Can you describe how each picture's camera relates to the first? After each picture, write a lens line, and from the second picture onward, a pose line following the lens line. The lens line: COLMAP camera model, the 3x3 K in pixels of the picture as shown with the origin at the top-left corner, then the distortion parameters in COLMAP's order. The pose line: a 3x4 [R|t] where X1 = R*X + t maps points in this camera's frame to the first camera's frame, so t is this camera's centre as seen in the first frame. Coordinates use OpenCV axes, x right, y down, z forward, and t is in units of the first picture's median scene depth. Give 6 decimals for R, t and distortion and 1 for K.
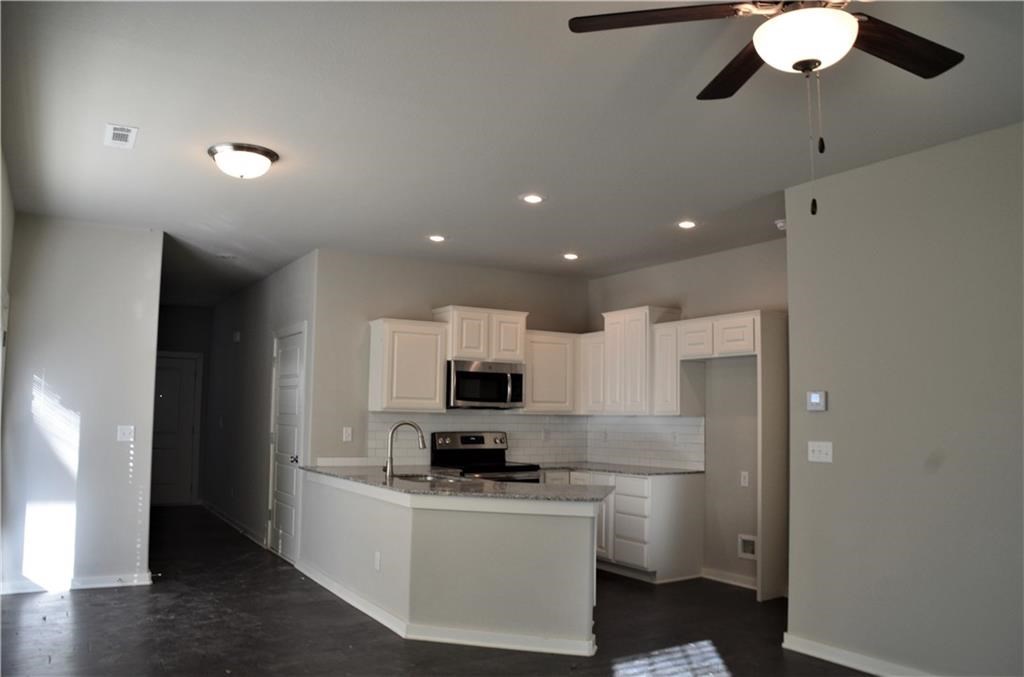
lens RADIAL K [[795.3, 0, 495.9], [0, 795.3, 341.3], [0, 0, 1]] dist [-0.171919, 0.115356]
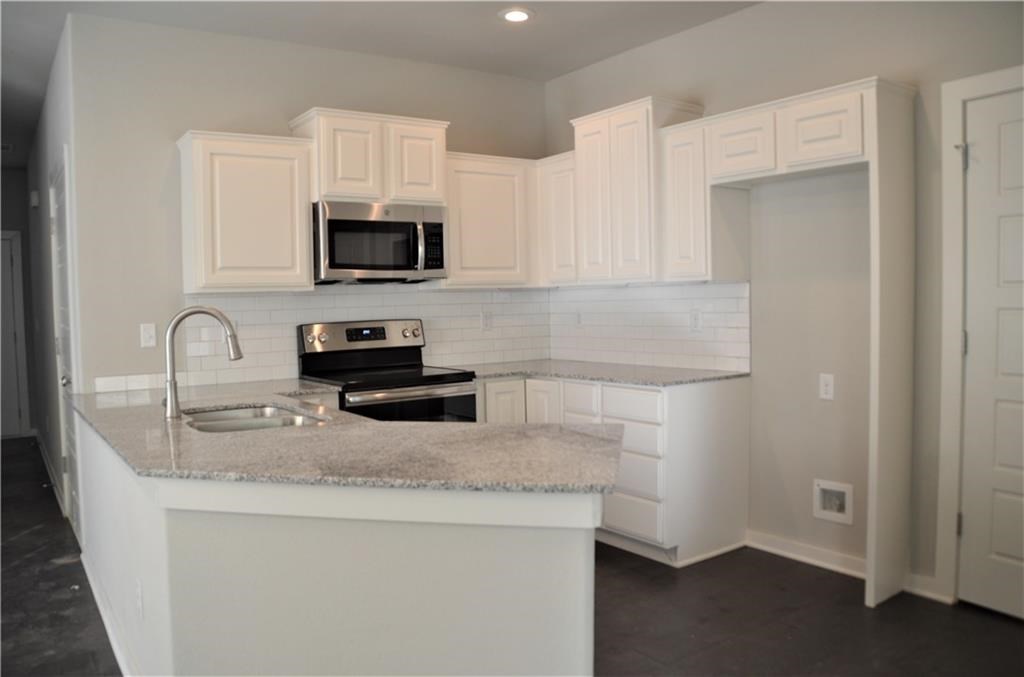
lens RADIAL K [[795.3, 0, 495.9], [0, 795.3, 341.3], [0, 0, 1]] dist [-0.171919, 0.115356]
pose [[0.997398, -0.041139, 0.059196, 0.035811], [0.032206, 0.988958, 0.144656, 0.046091], [-0.064493, -0.142373, 0.987710, 0.401532]]
